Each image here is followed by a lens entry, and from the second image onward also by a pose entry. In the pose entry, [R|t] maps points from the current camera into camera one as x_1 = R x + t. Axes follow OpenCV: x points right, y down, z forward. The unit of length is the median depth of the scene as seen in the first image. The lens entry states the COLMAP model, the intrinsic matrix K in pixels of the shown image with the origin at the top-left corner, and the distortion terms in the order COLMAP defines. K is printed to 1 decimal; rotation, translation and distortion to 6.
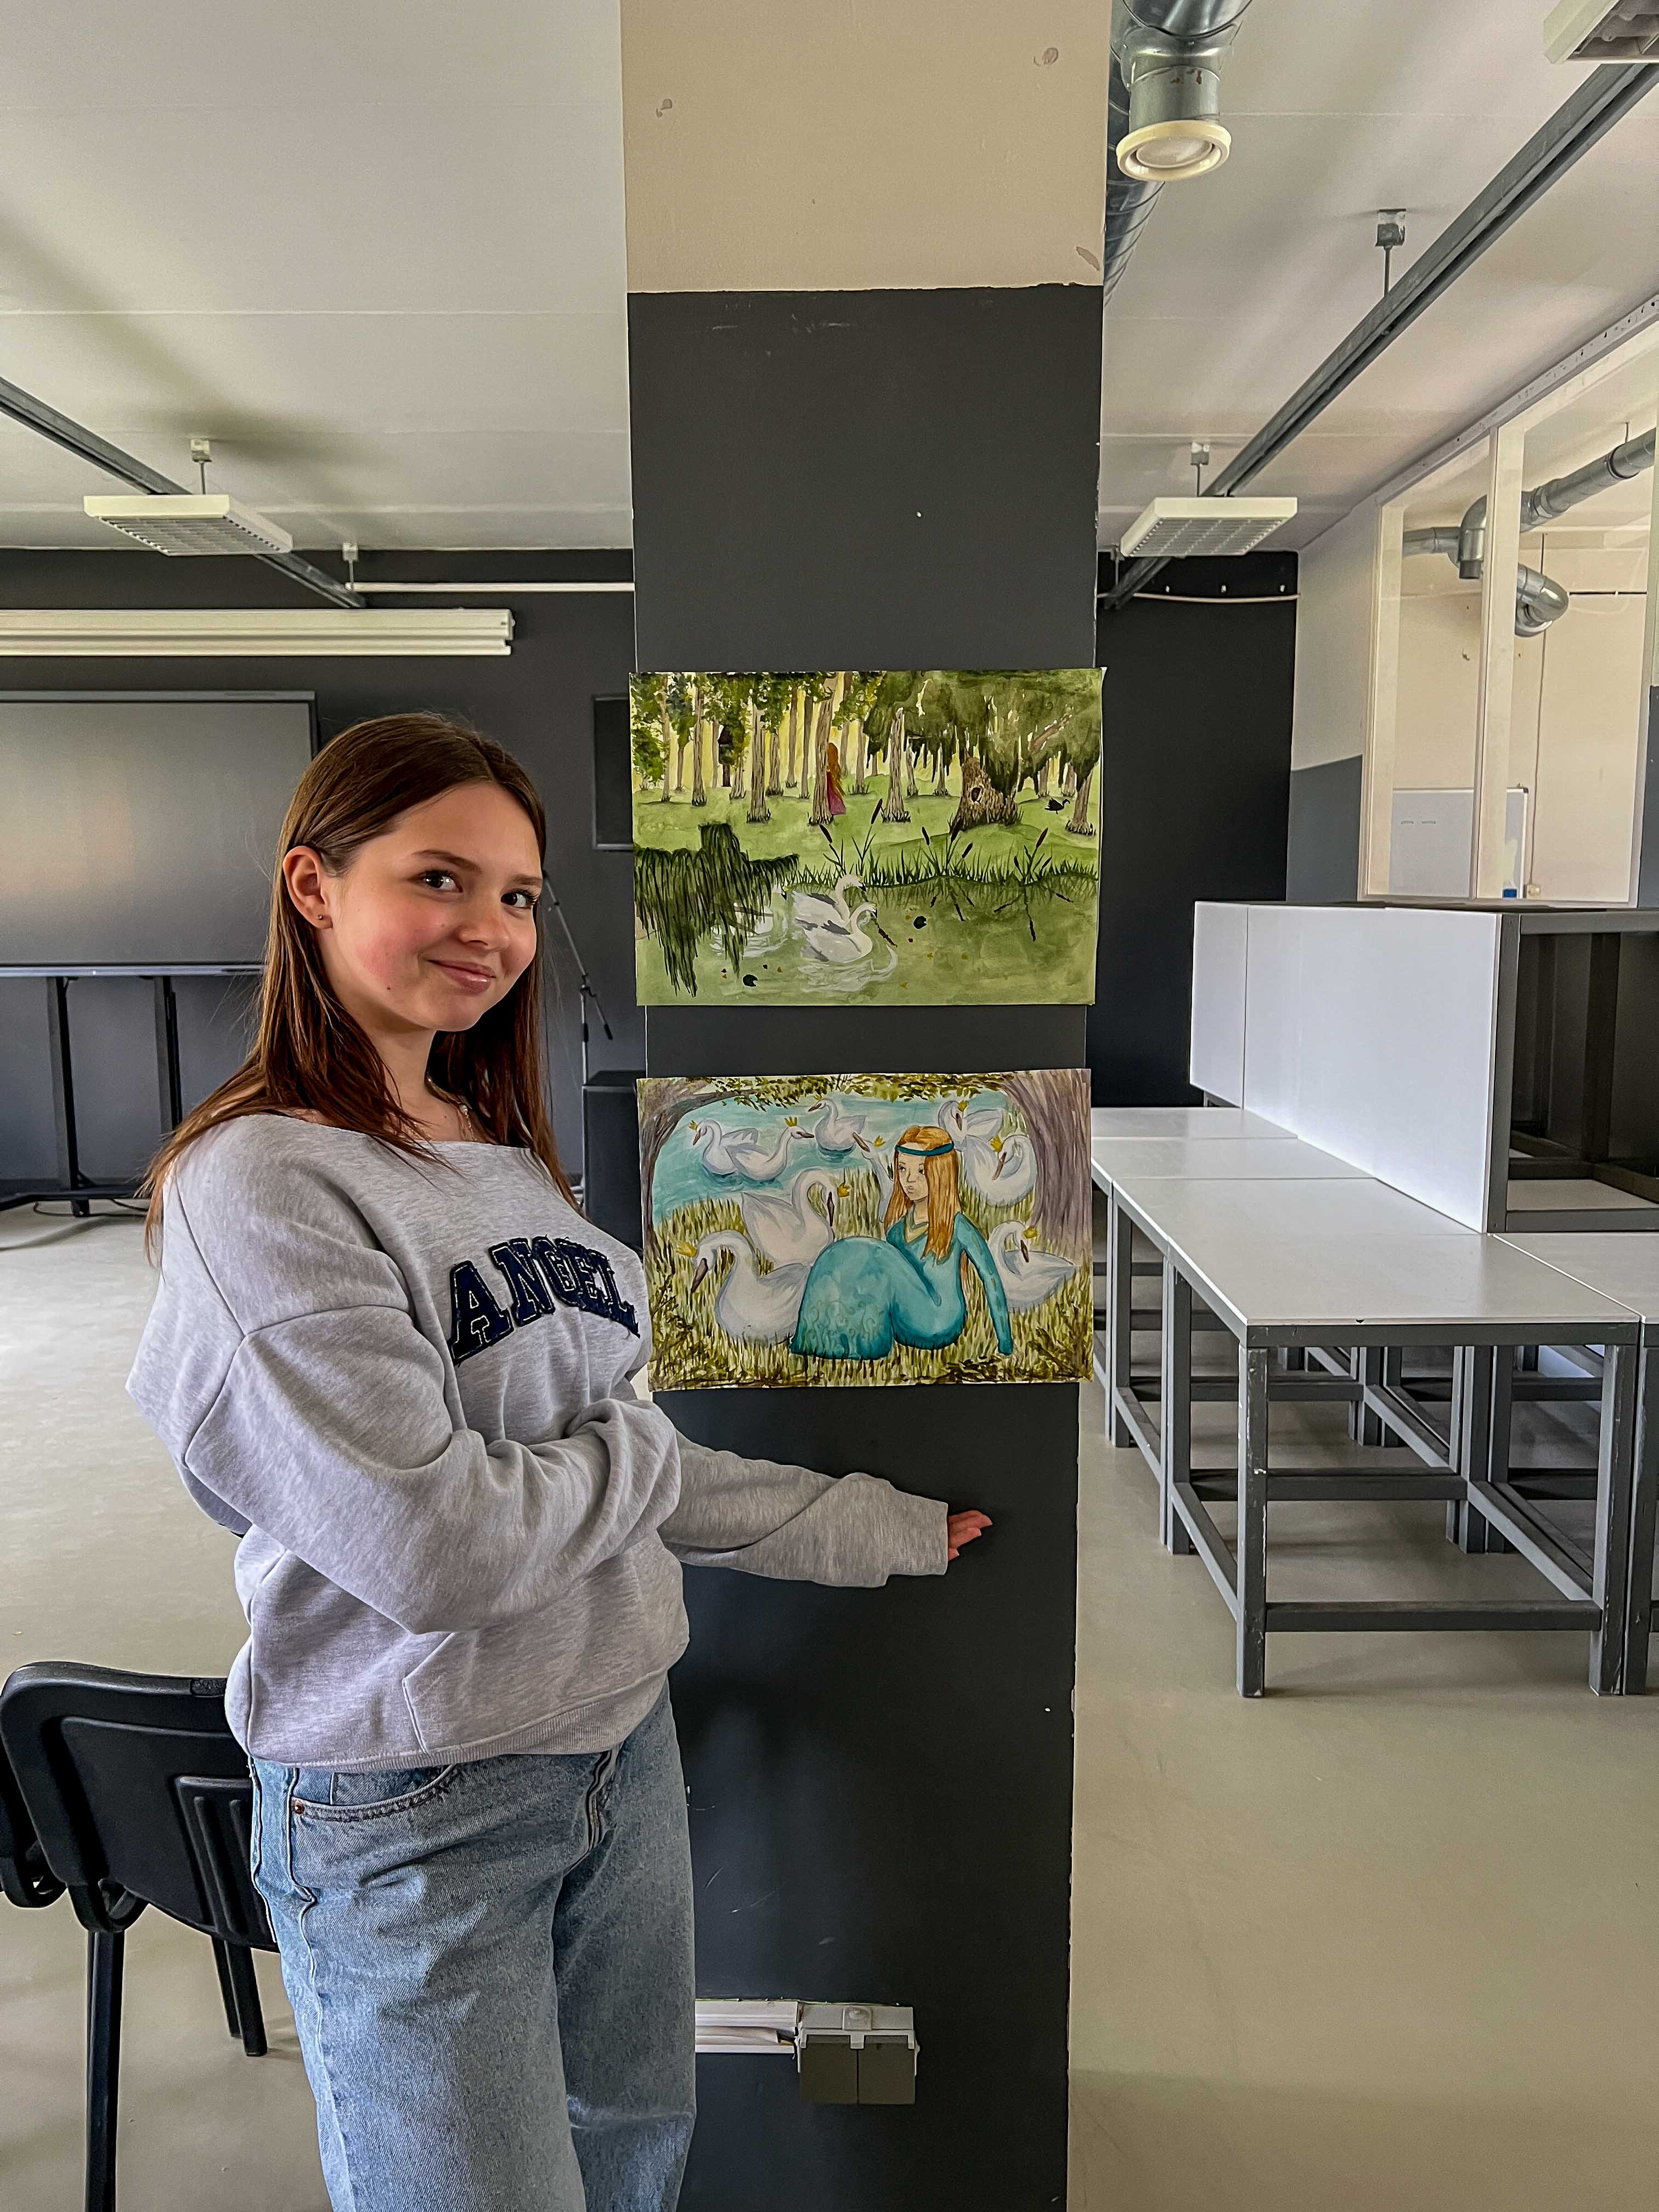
lens RADIAL K [[1670.2, 0, 829.5], [0, 1670.2, 1106.0], [0, 0, 1]] dist [0.001194, -0.006085]
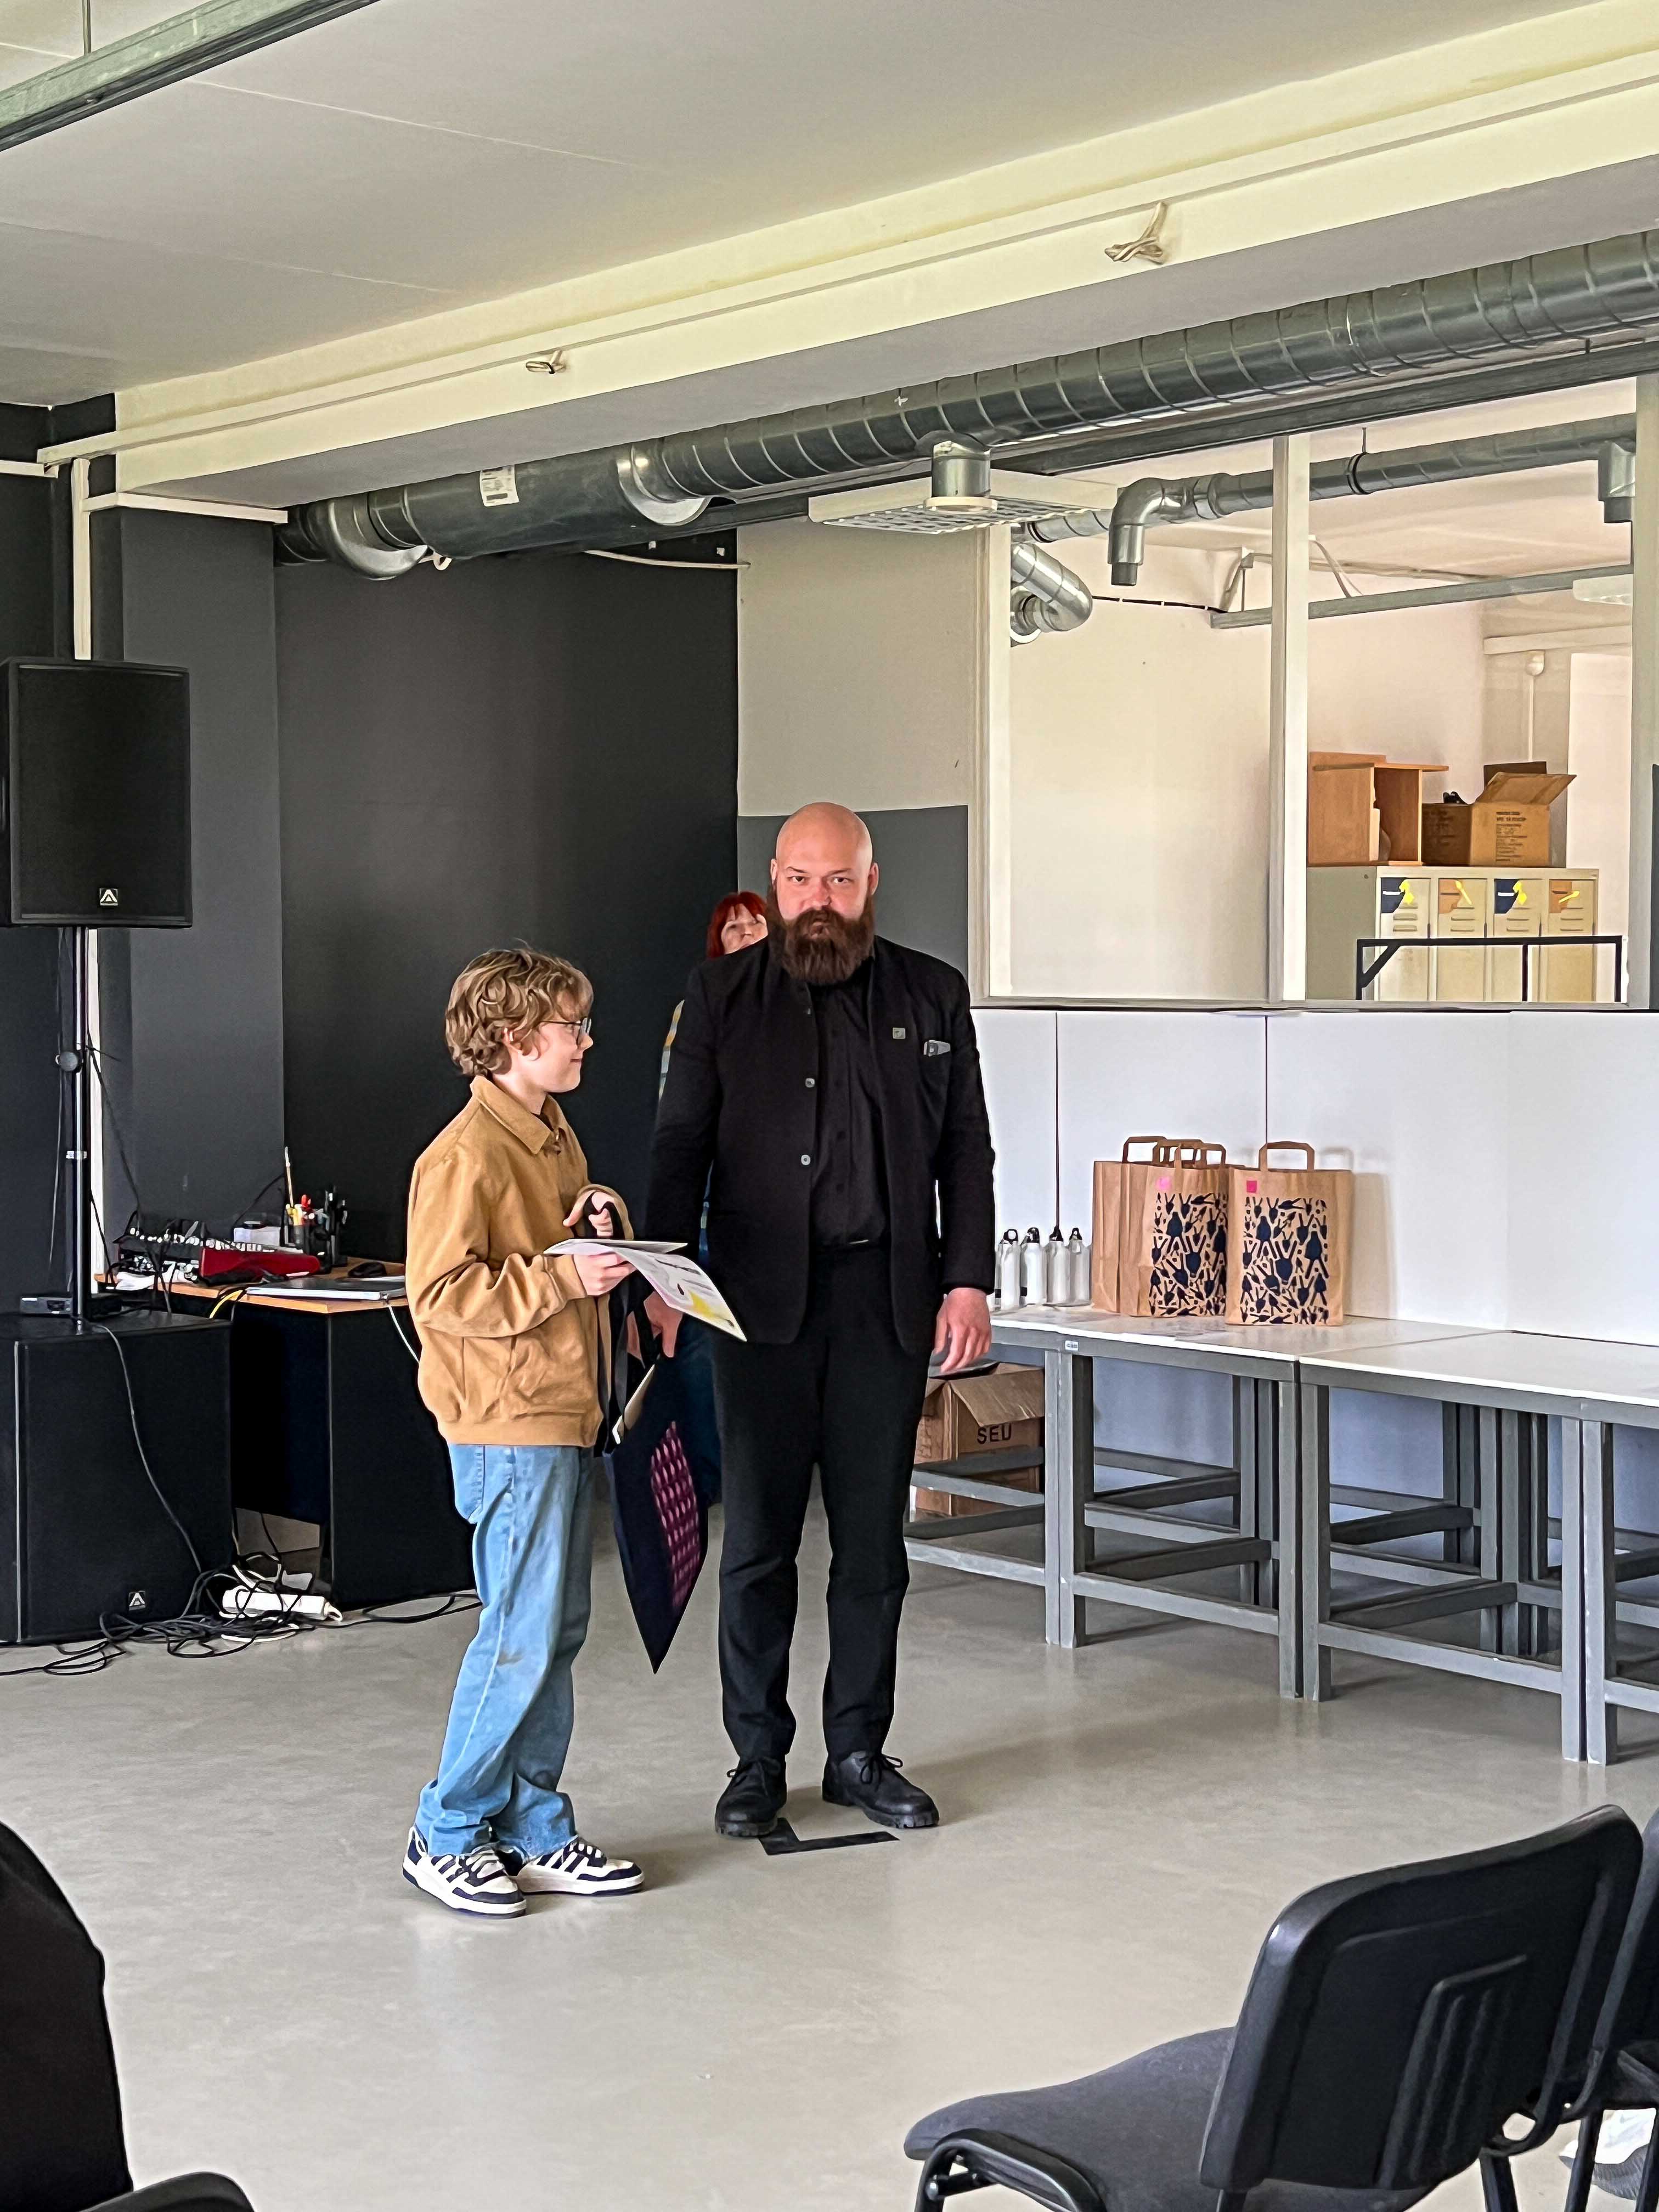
lens RADIAL K [[3344.7, 0, 829.5], [0, 3344.7, 1106.0], [0, 0, 1]] dist [0.123113, -0.010963]
pose [[0.761763, -0.026864, 0.647299, -0.667633], [0.086381, 0.994430, -0.060386, 0.001624], [-0.642071, 0.101914, 0.759841, -0.051553]]
